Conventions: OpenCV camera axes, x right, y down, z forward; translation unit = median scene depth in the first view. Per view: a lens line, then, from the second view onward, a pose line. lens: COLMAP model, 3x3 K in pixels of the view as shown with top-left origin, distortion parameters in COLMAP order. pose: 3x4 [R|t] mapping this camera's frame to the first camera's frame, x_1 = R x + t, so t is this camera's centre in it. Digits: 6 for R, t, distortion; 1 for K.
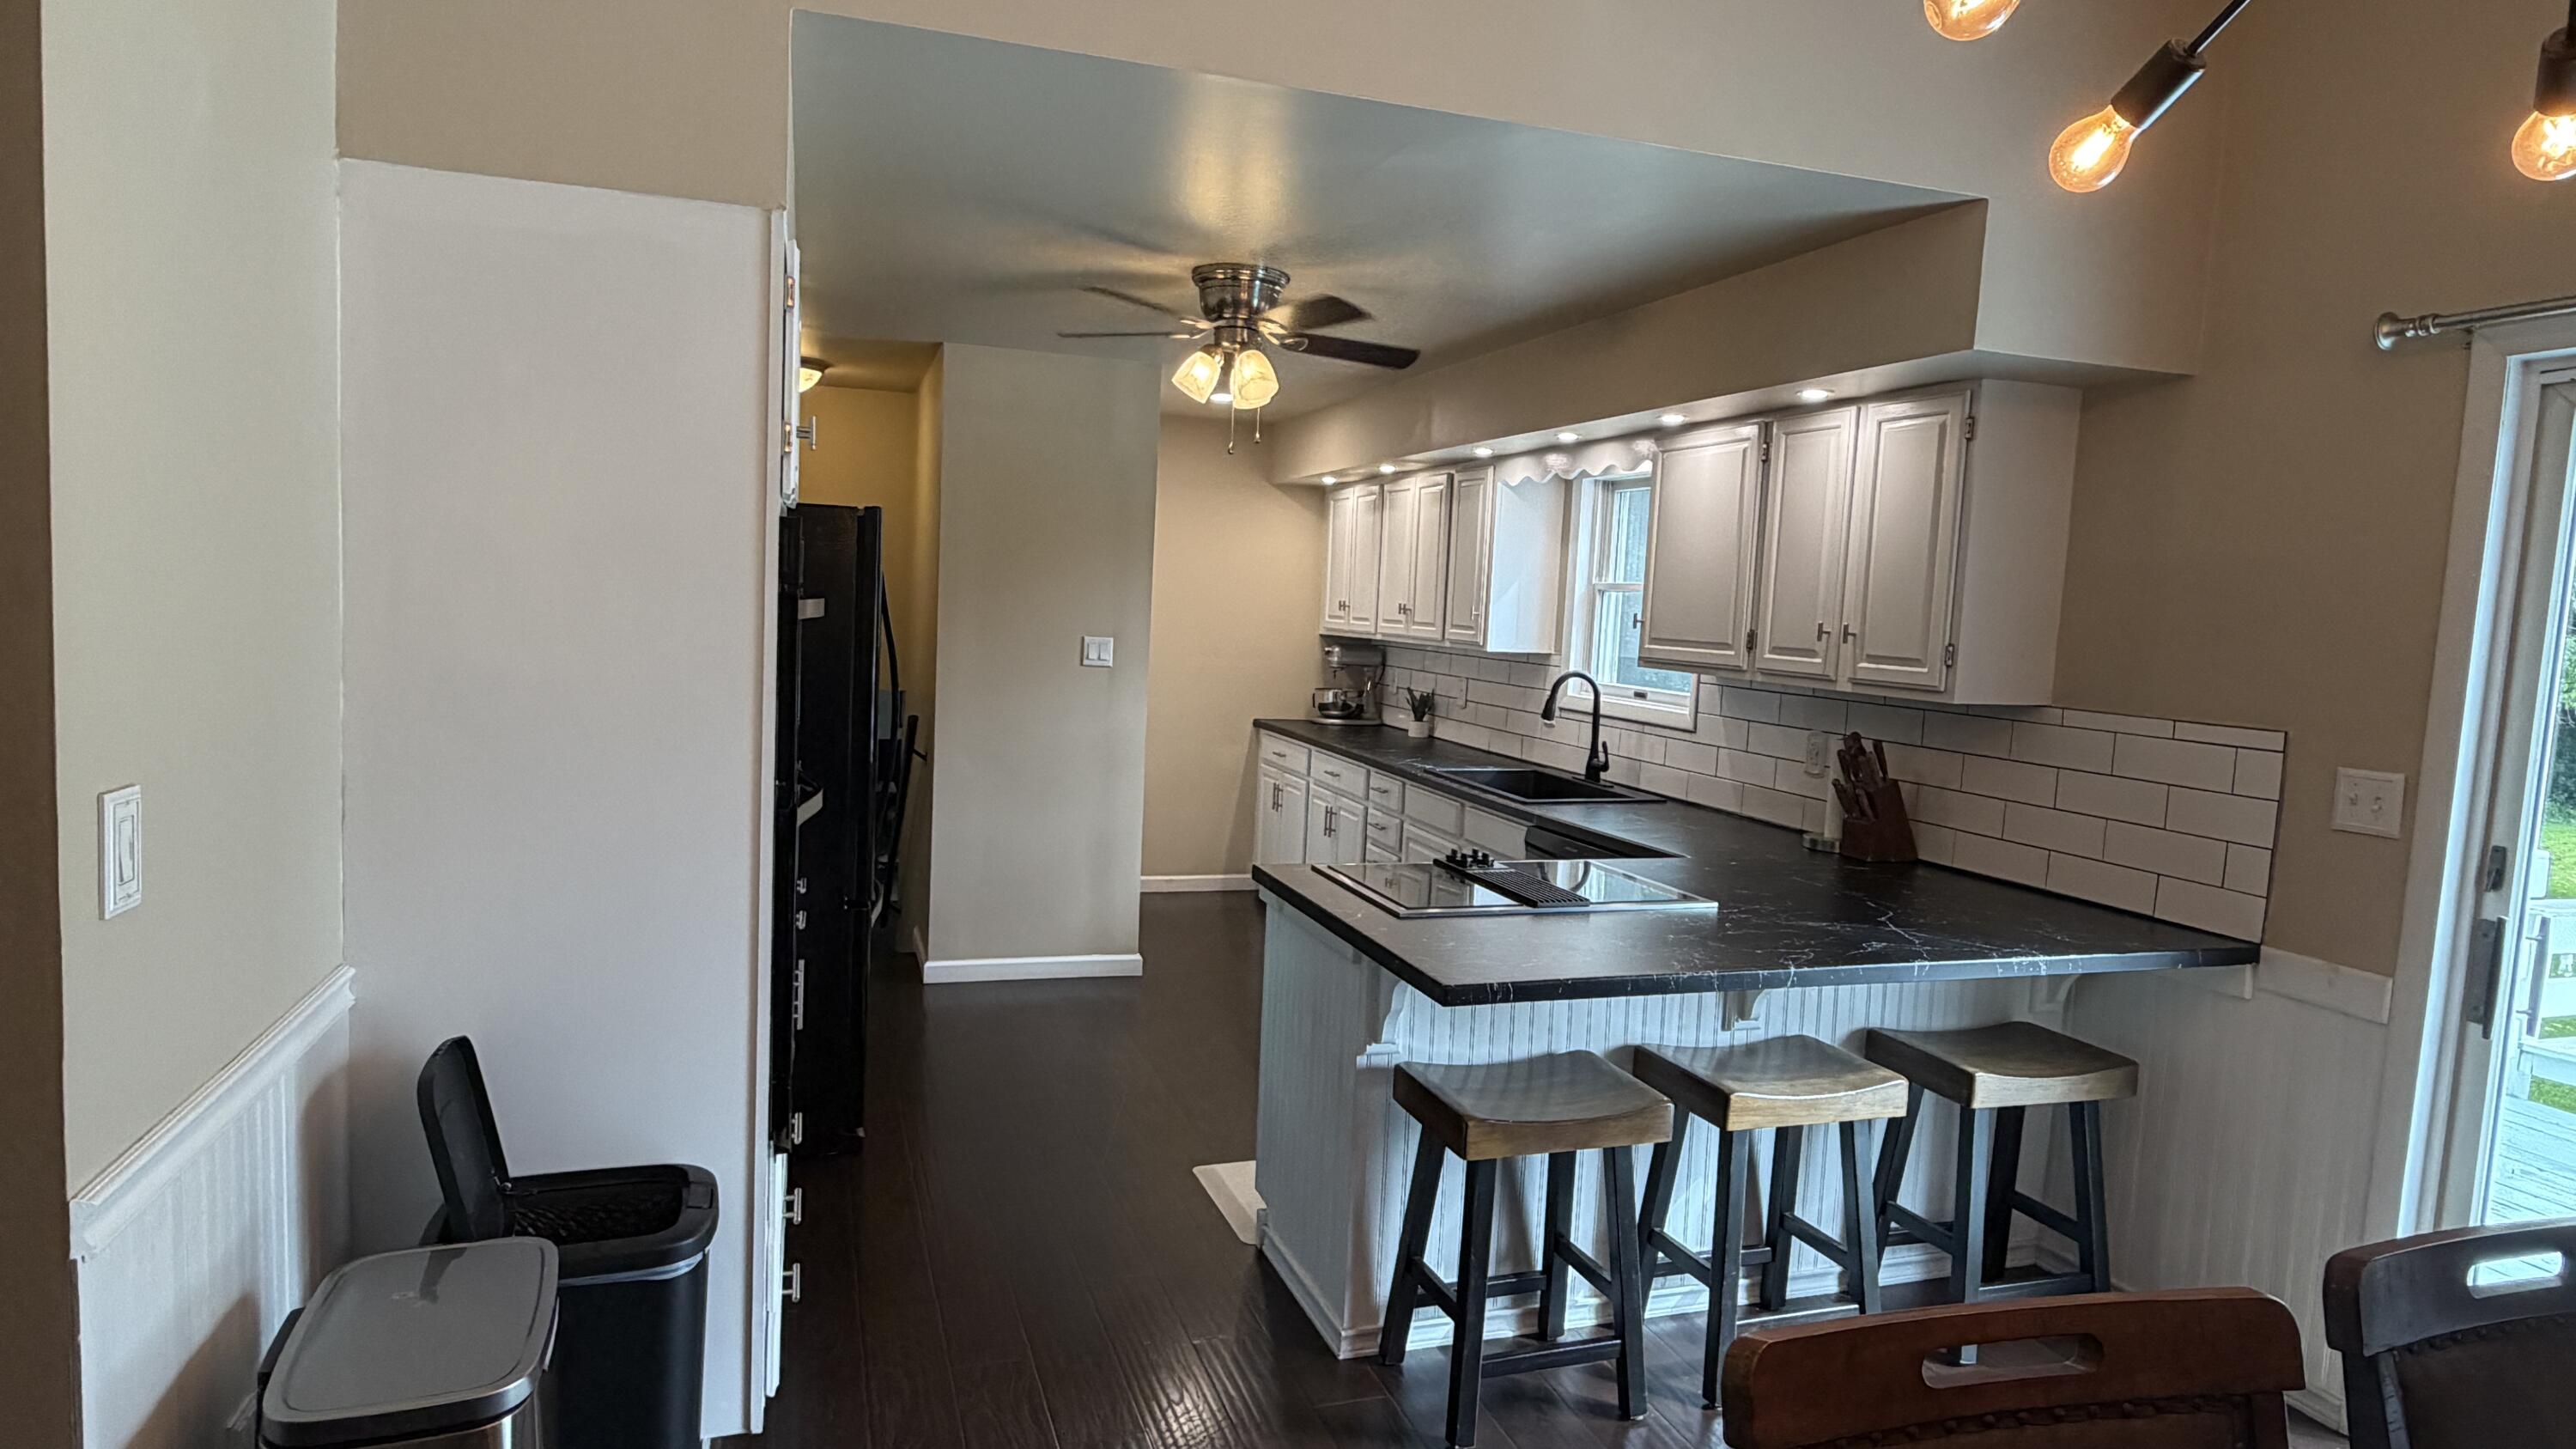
lens RADIAL K [[1457.9, 0, 1282.1], [0, 1457.9, 724.4], [0, 0, 1]] dist [-0.004604, 0.000294]
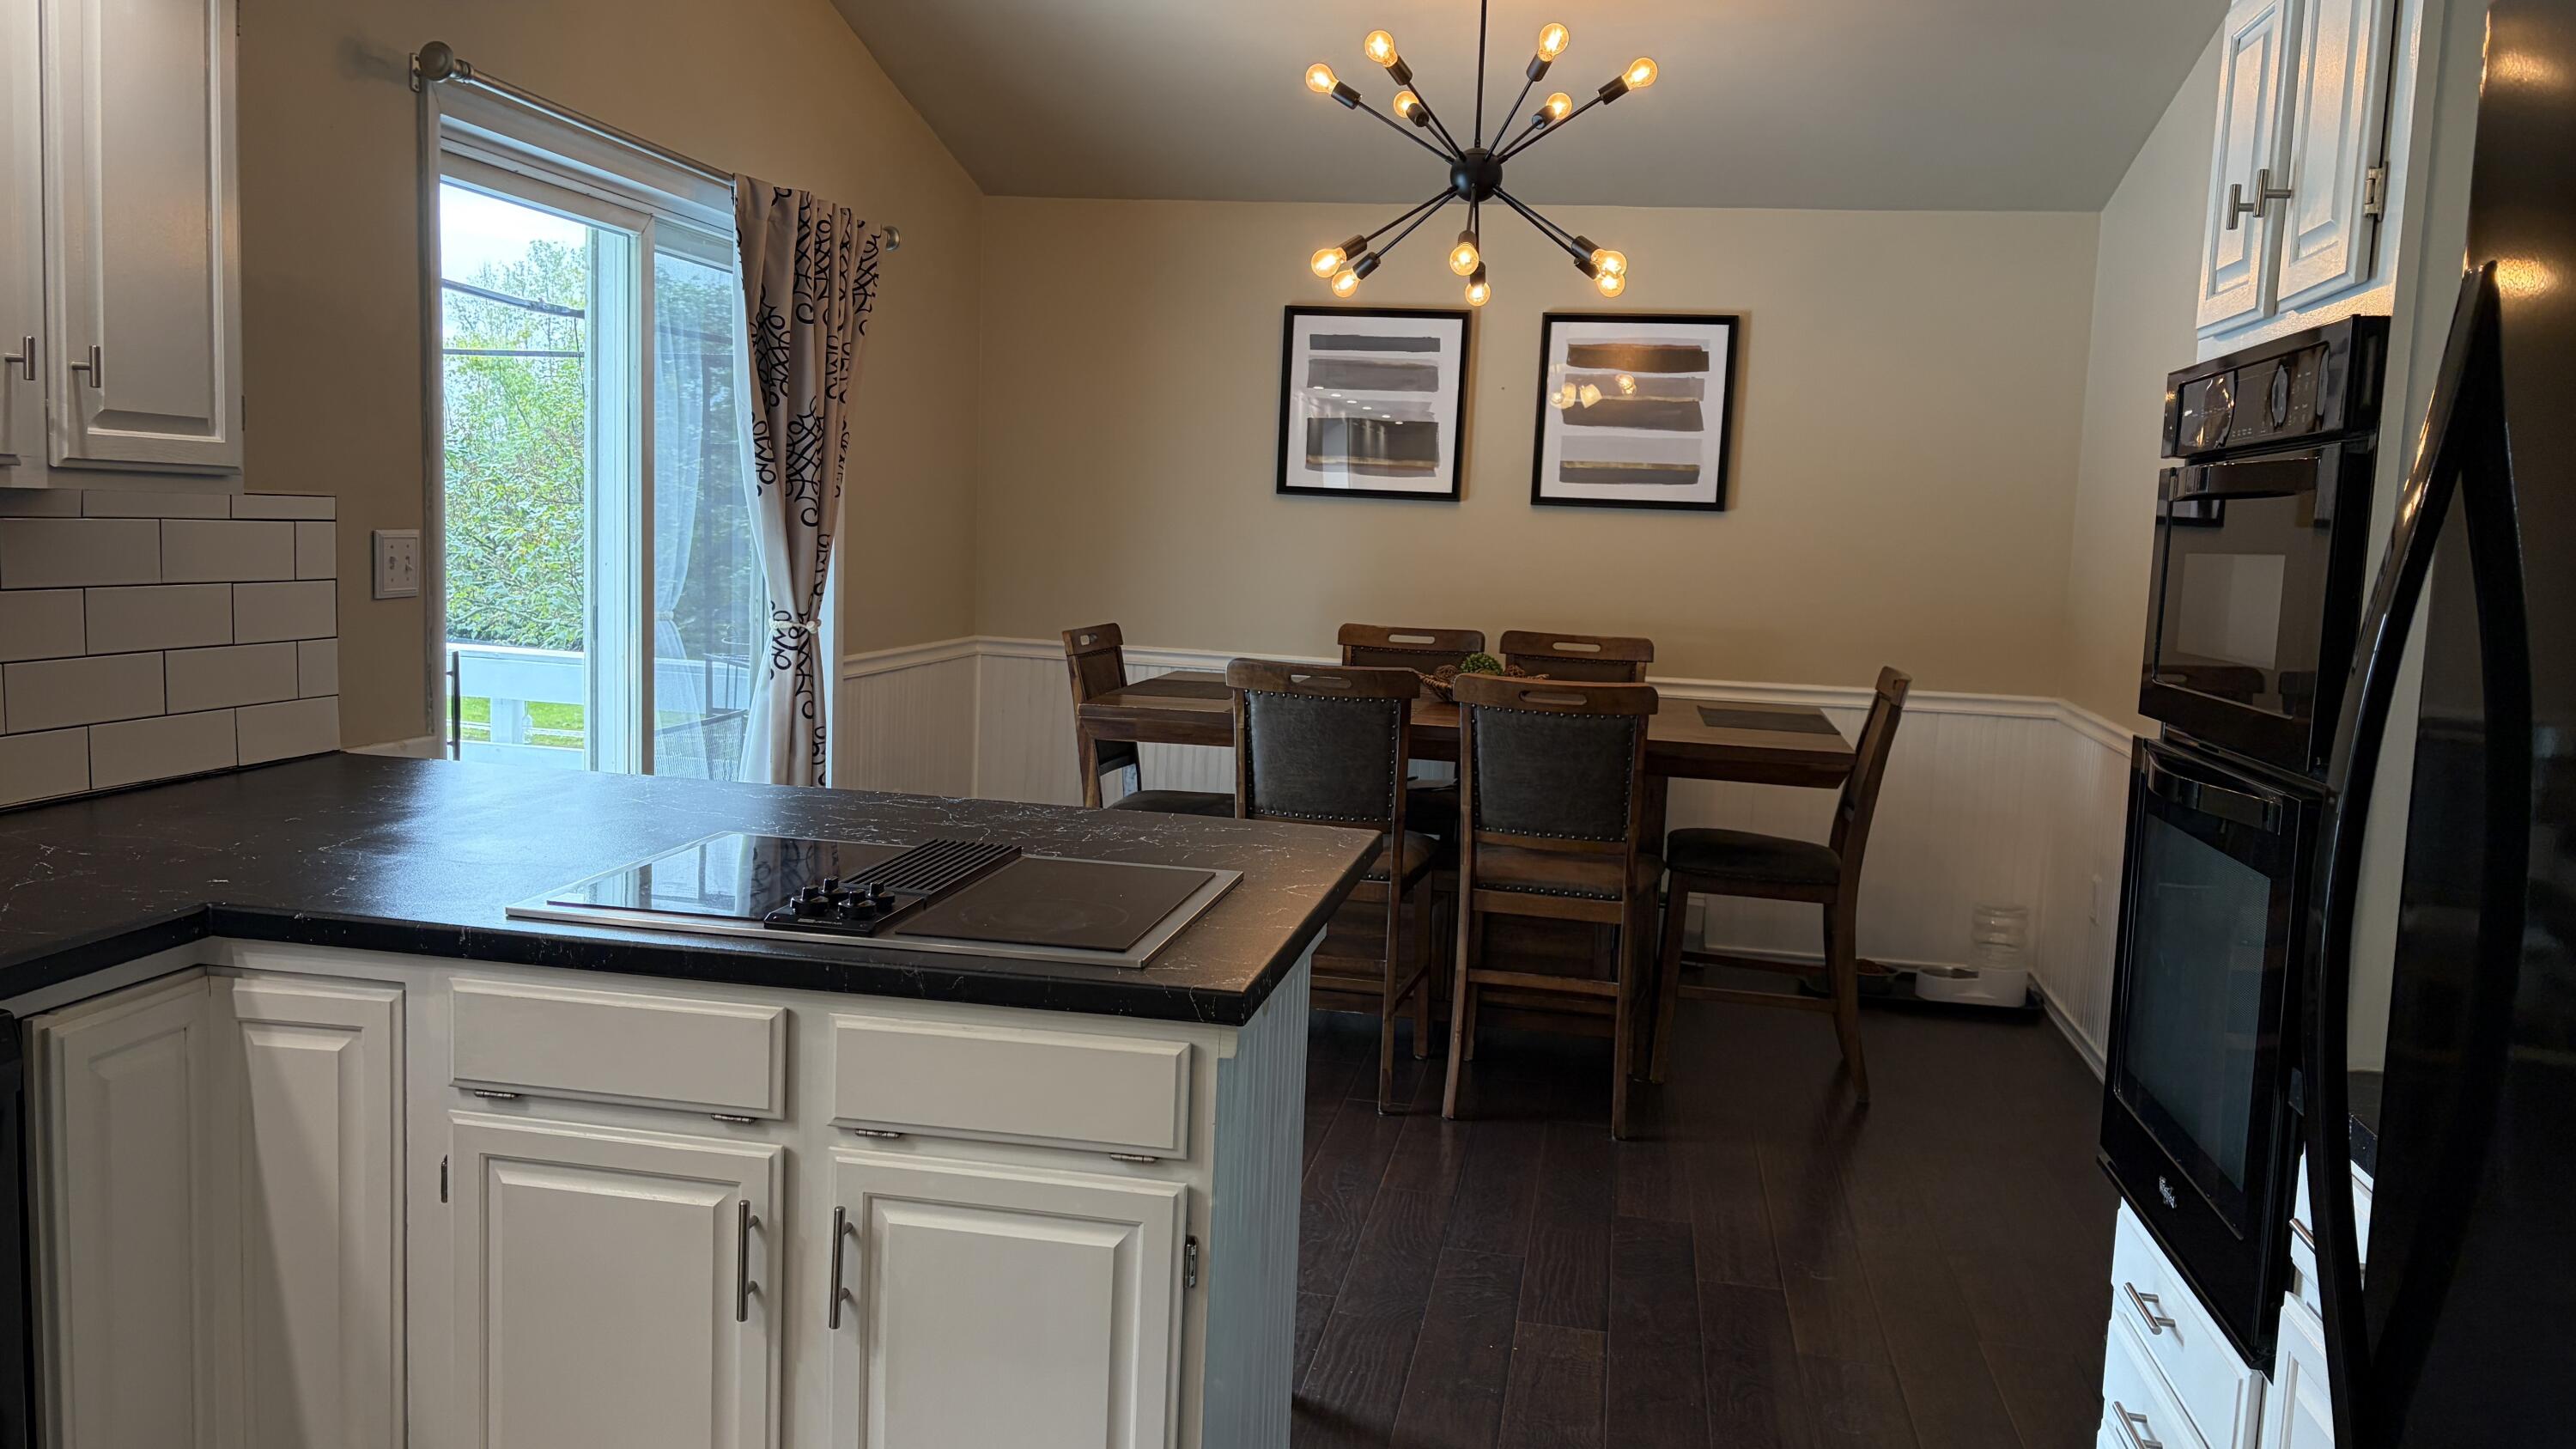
lens RADIAL K [[1953.1, 0, 1276.4], [0, 1953.1, 728.6], [0, 0, 1]] dist [0.039244, -0.026878]
pose [[-0.870329, -0.131627, 0.474554, -0.256869], [-0.036426, 0.978185, 0.204515, -0.085728], [-0.491121, 0.160710, -0.856138, 1.277089]]
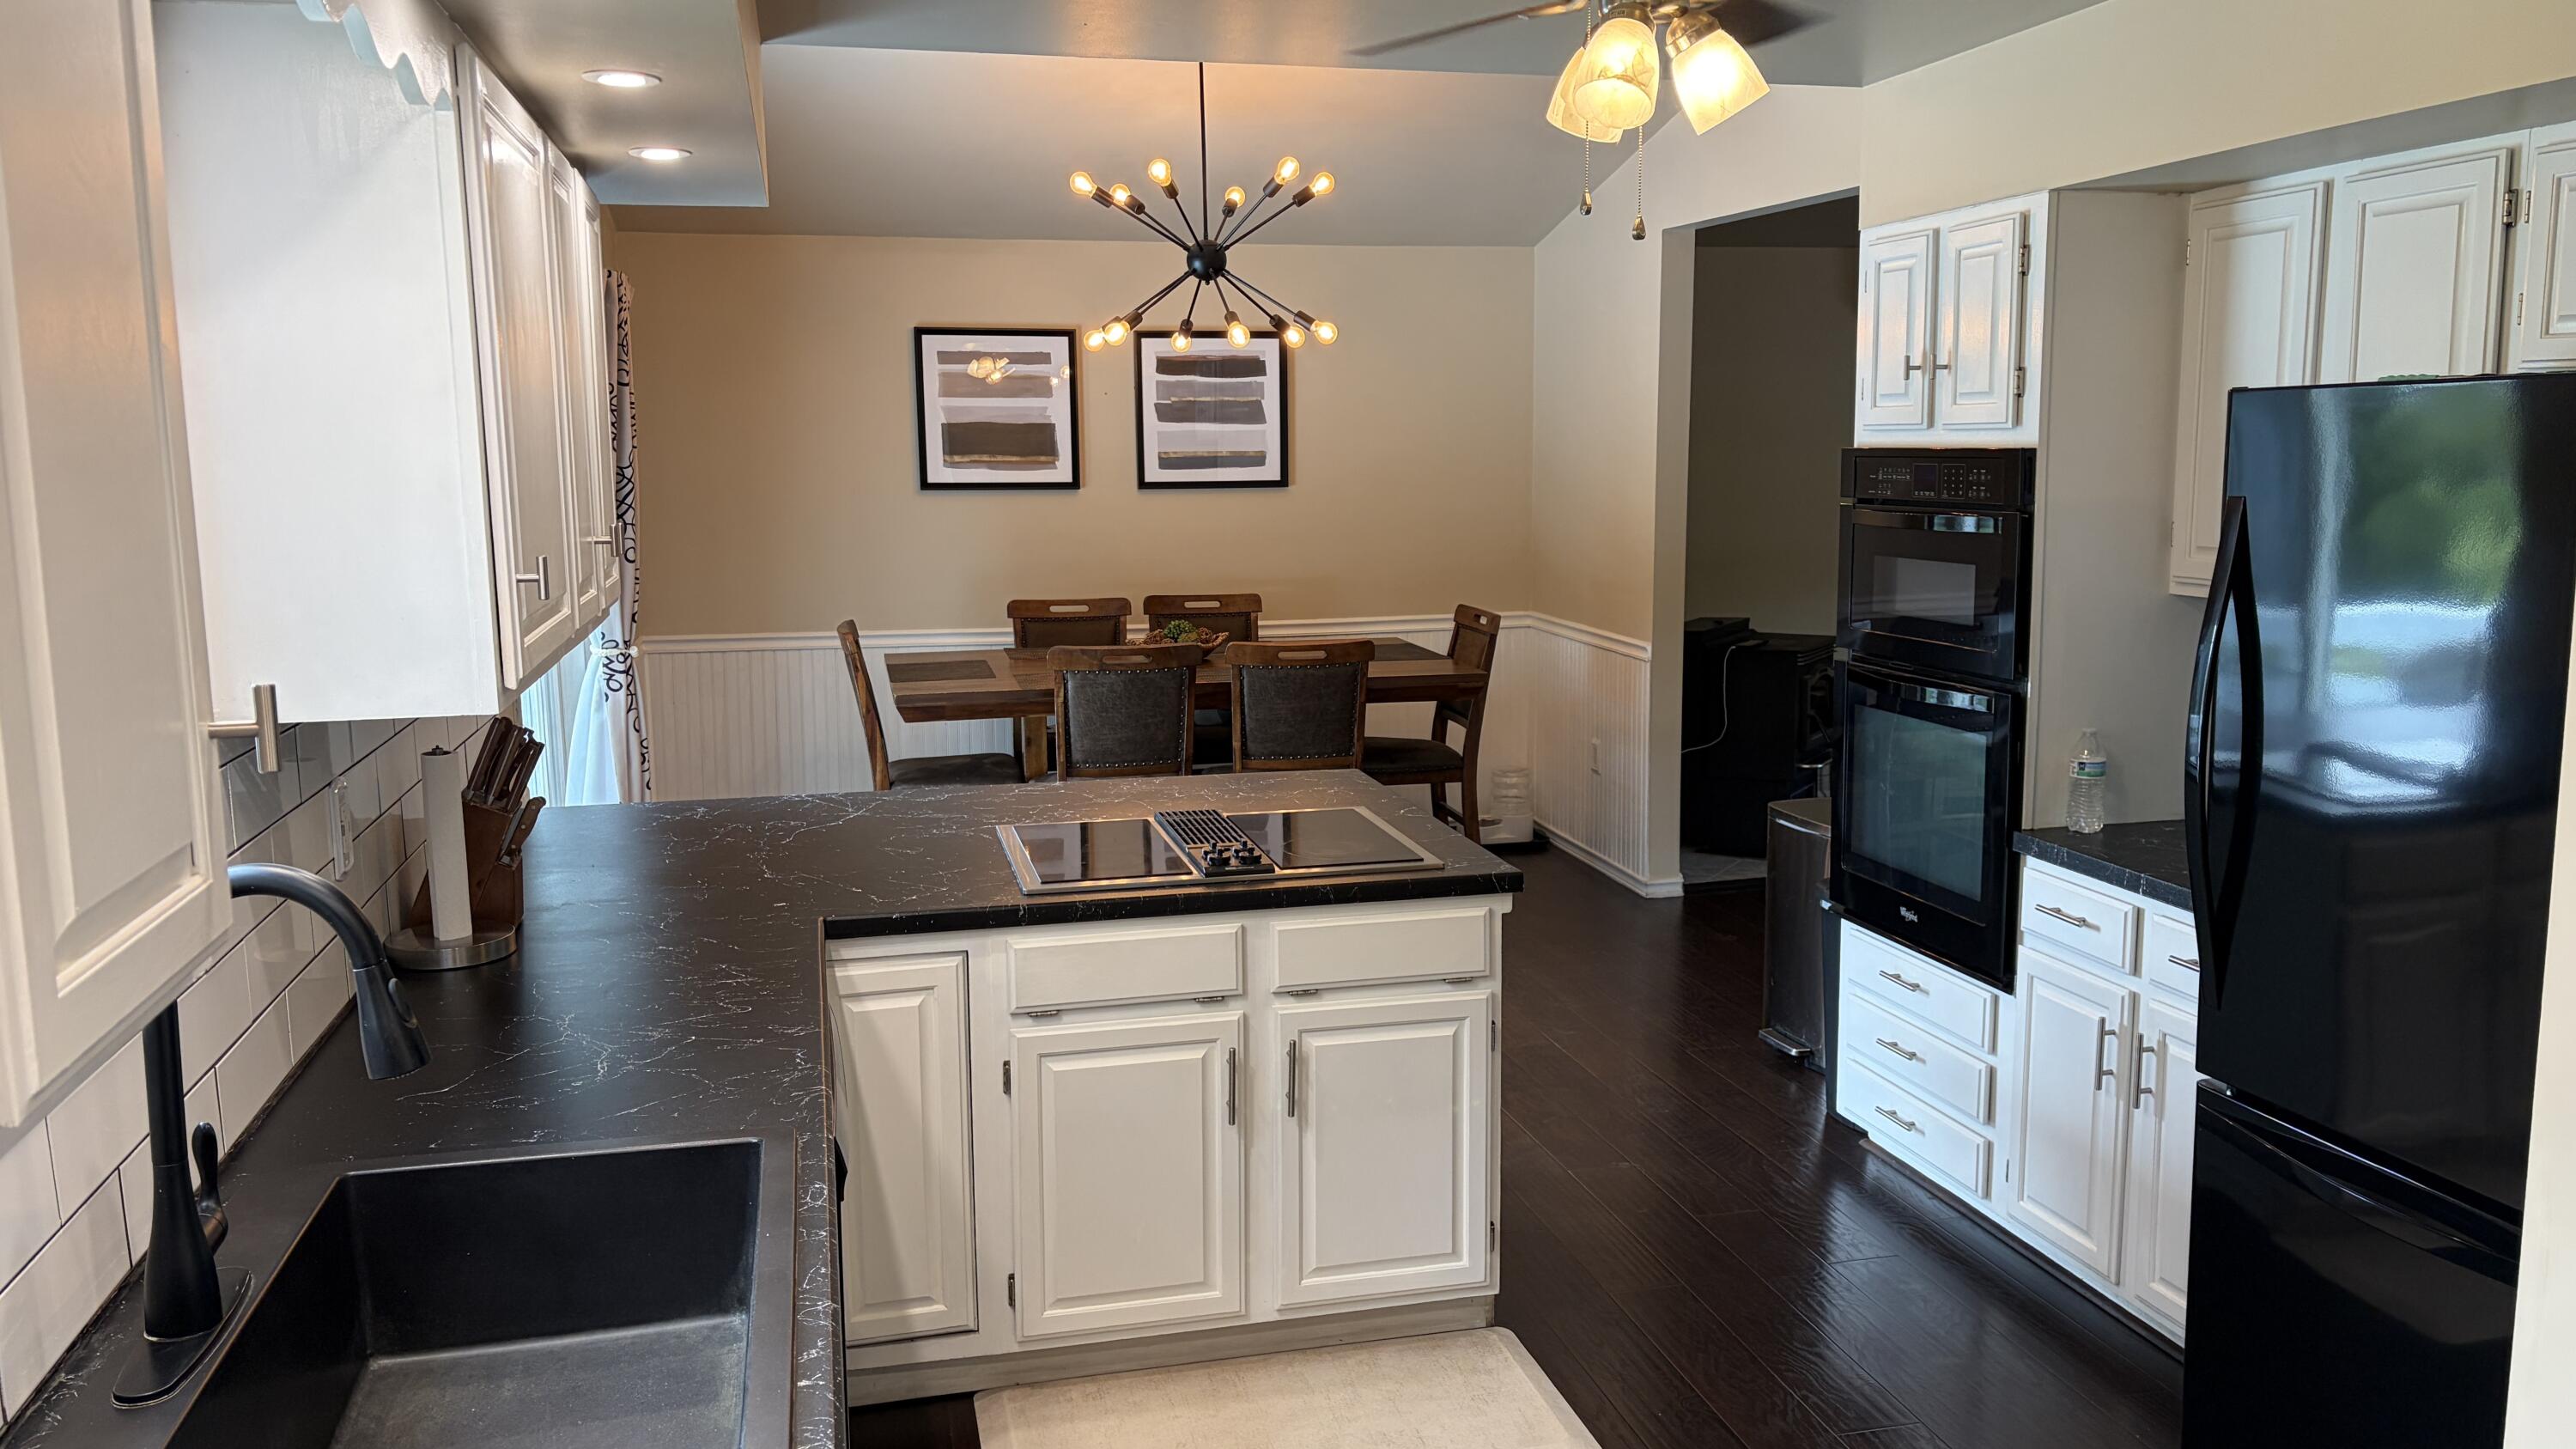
lens RADIAL K [[1953.1, 0, 1286.6], [0, 1953.1, 741.6], [0, 0, 1]] dist [0.039244, -0.026878]
pose [[-0.995920, -0.045578, 0.077884, 0.020846], [-0.025114, 0.968967, 0.245910, -0.179997], [-0.086675, 0.242951, -0.966159, 1.686595]]
